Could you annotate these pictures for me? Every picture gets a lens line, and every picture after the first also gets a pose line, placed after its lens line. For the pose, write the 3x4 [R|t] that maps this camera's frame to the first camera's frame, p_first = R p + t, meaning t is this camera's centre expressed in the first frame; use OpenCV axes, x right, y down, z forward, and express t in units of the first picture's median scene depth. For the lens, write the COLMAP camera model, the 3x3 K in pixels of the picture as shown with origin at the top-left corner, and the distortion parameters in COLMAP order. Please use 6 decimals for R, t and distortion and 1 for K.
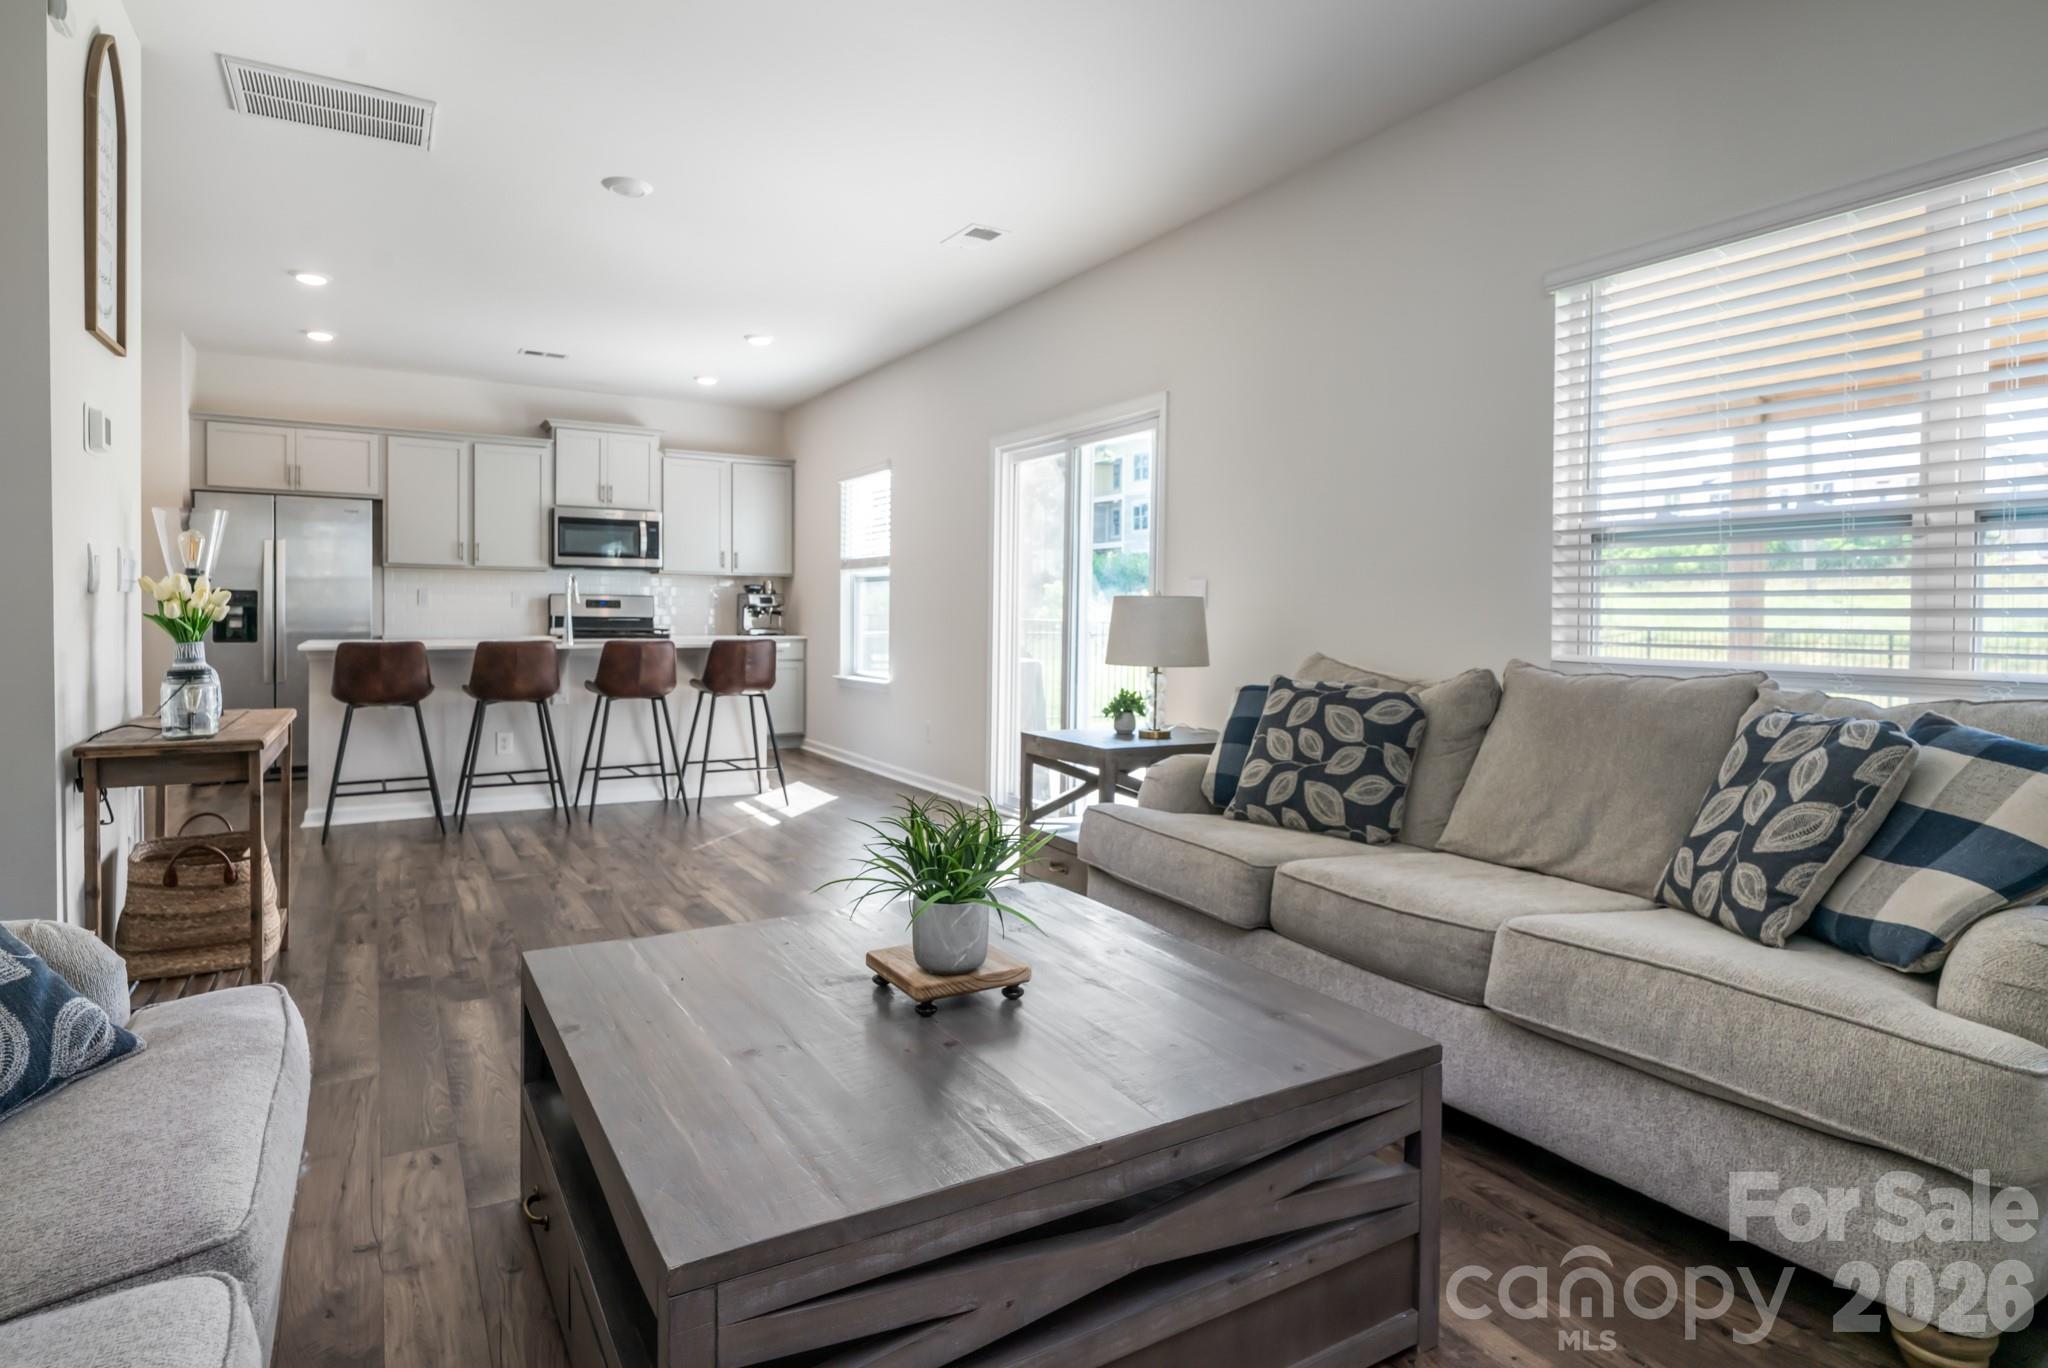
lens RADIAL K [[1089.2, 0, 1024.9], [0, 1089.2, 625.7], [0, 0, 1]] dist [0.000295, 0.000175]
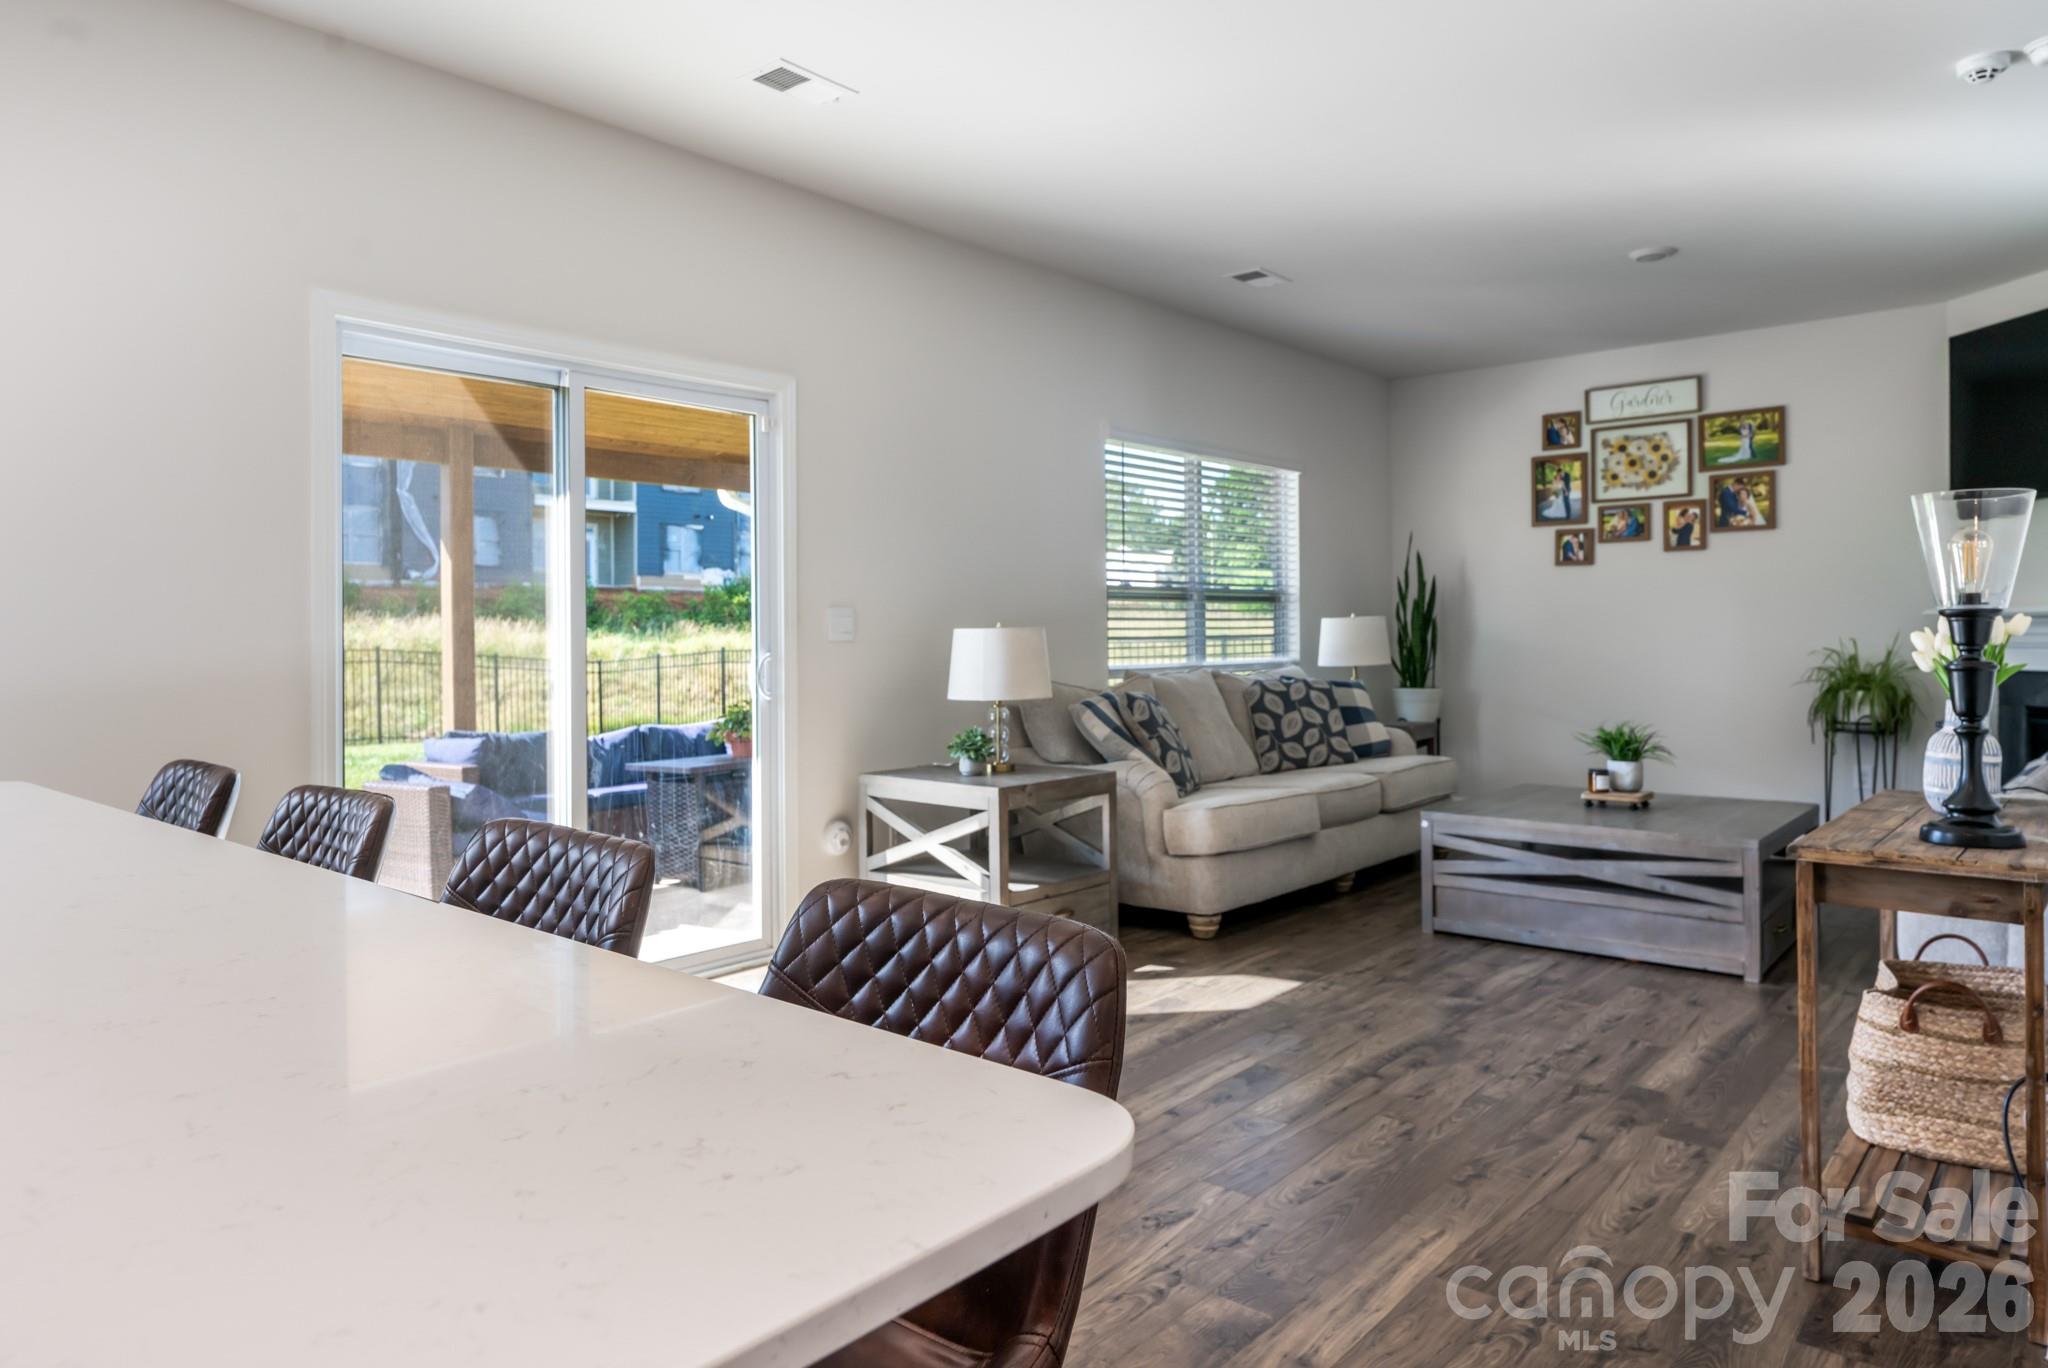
lens RADIAL K [[1274.8, 0, 1024.0], [0, 1274.8, 636.9], [0, 0, 1]] dist [-0.002645, -0.001350]
pose [[-0.307992, -0.010123, 0.951335, -1.481448], [0.015024, 0.999767, 0.015503, -0.055810], [-0.951270, 0.019067, -0.307768, 1.996030]]
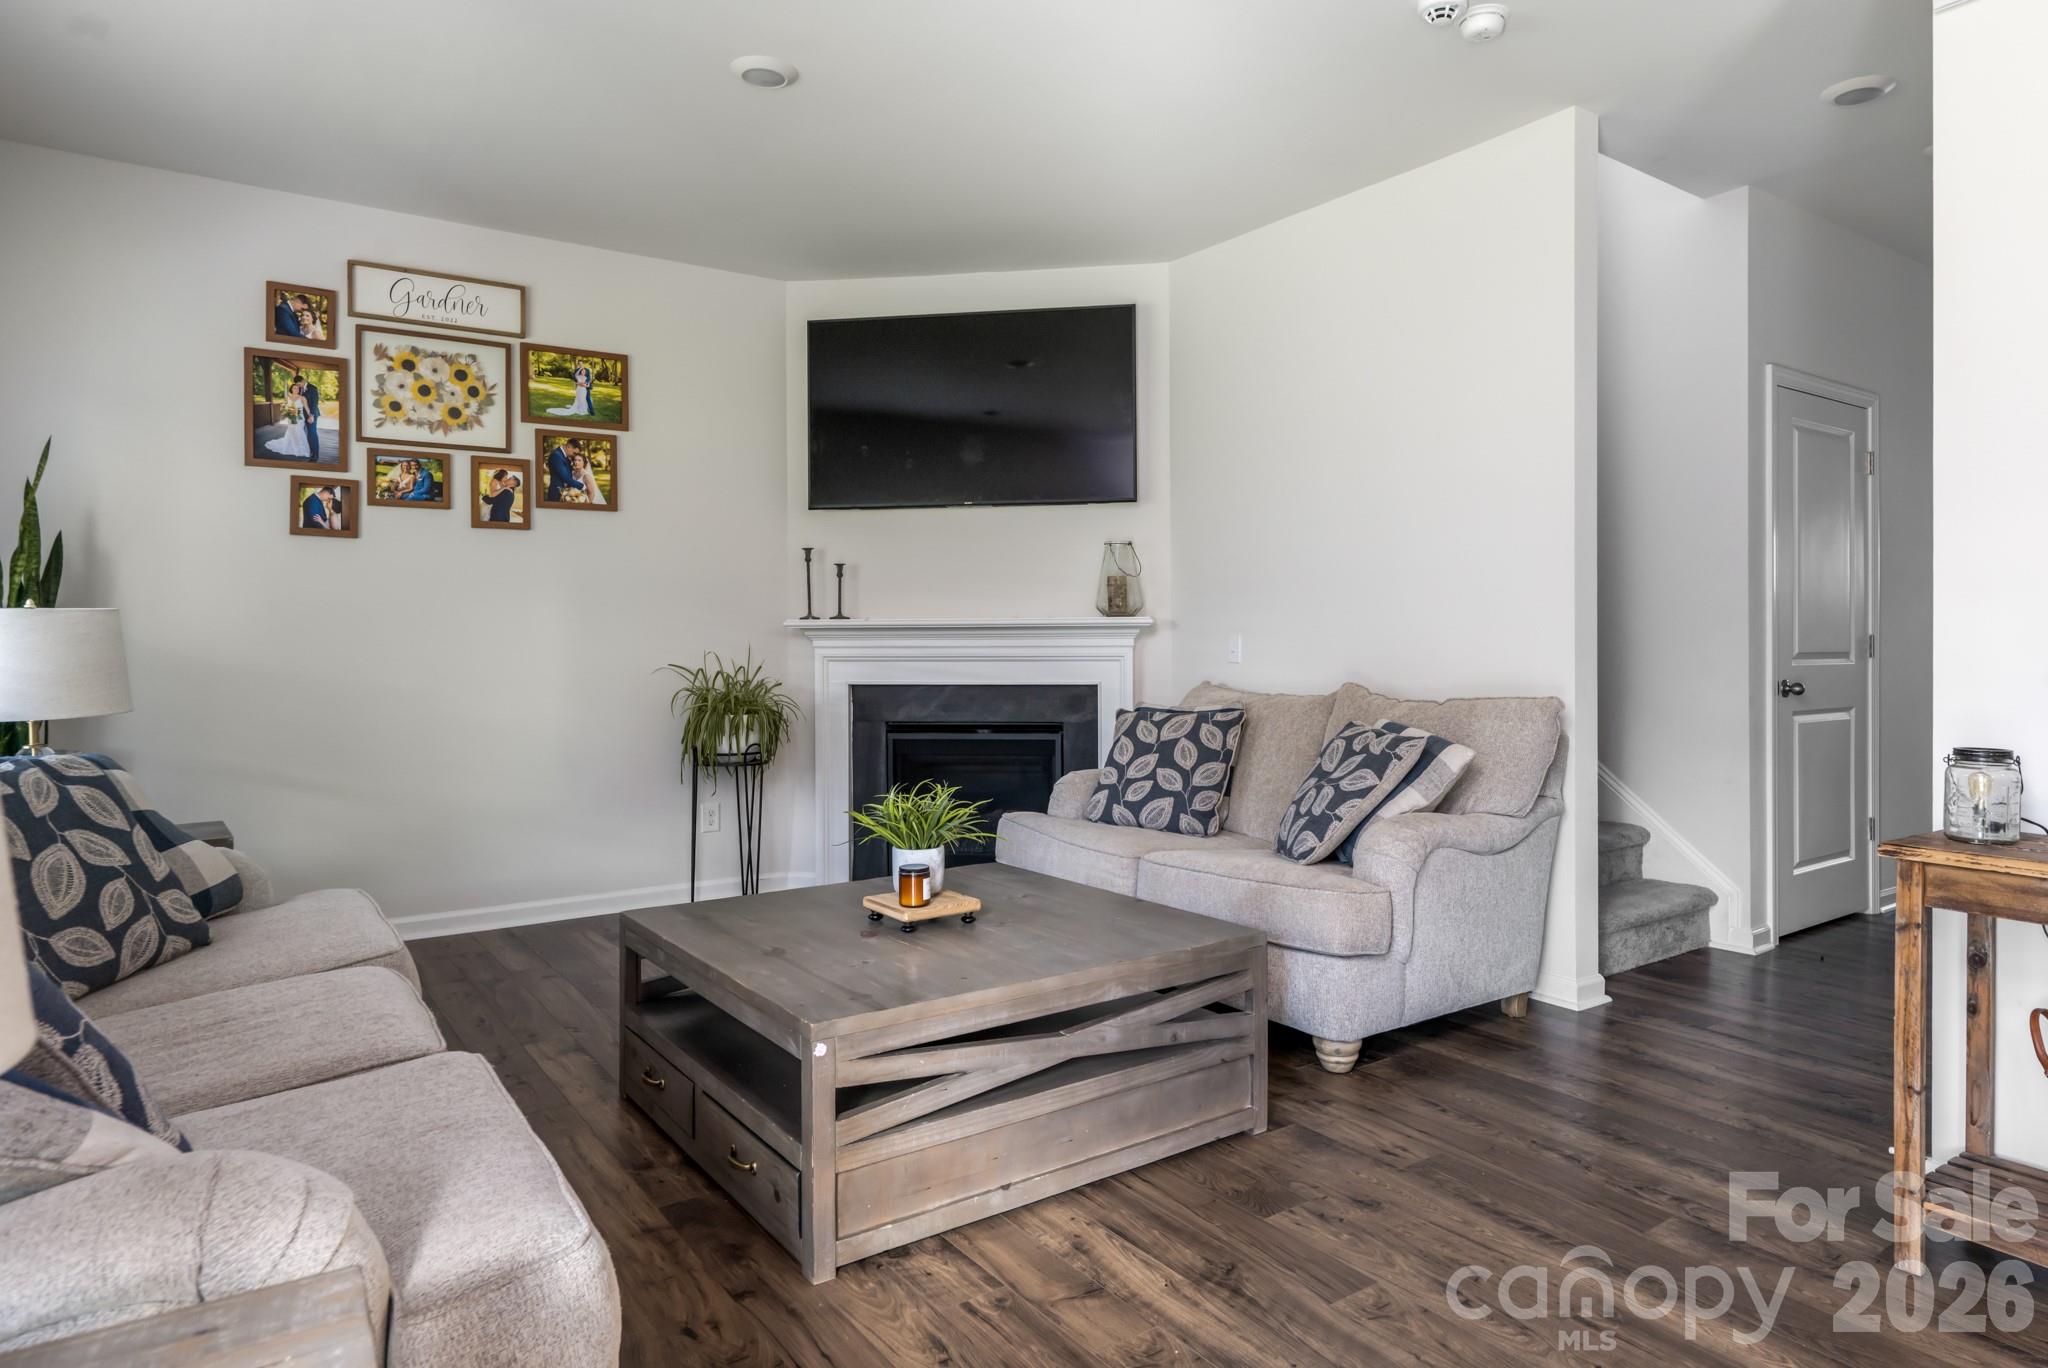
lens RADIAL K [[1217.8, 0, 1049.8], [0, 1217.8, 645.0], [0, 0, 1]] dist [-0.000384, -0.000384]
pose [[-0.996700, -0.006980, -0.080871, -0.070909], [-0.008155, 0.999866, 0.014216, -0.035462], [0.080761, 0.014829, -0.996623, 1.725286]]
